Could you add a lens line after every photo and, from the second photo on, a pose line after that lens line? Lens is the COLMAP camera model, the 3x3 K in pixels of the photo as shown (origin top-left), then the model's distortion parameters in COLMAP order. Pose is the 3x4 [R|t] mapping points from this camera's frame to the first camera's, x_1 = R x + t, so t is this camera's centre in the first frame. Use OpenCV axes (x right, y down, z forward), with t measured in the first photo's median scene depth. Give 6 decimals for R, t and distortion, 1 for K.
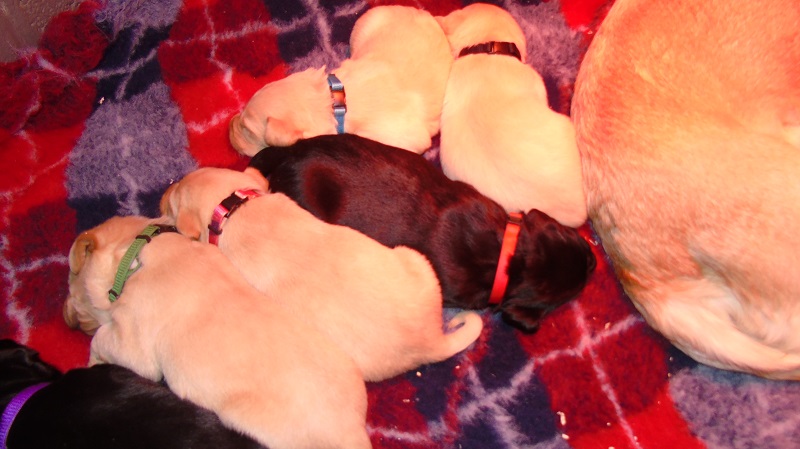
lens RADIAL K [[591.8, 0, 400.0], [0, 591.8, 224.5], [0, 0, 1]] dist [-0.039683, -0.001306]
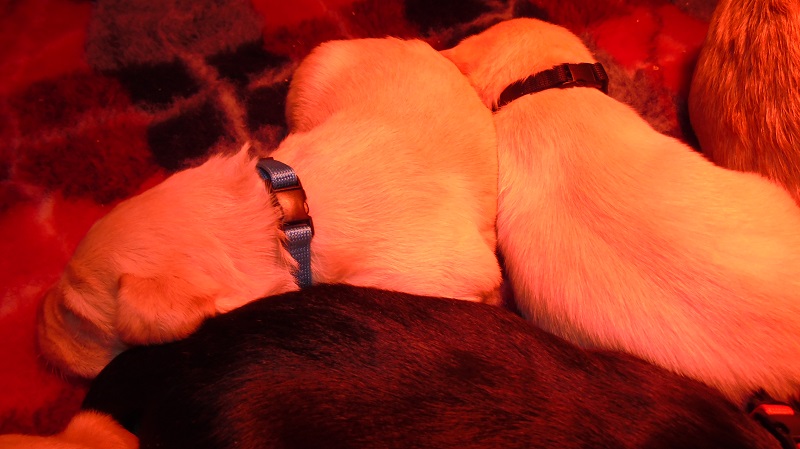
lens RADIAL K [[628.0, 0, 400.0], [0, 628.0, 224.5], [0, 0, 1]] dist [-0.003970, 0.000011]
pose [[0.979638, -0.153171, 0.129798, -0.083328], [0.178651, 0.960036, -0.215442, -0.085166], [-0.091612, 0.234244, 0.967852, 0.532652]]
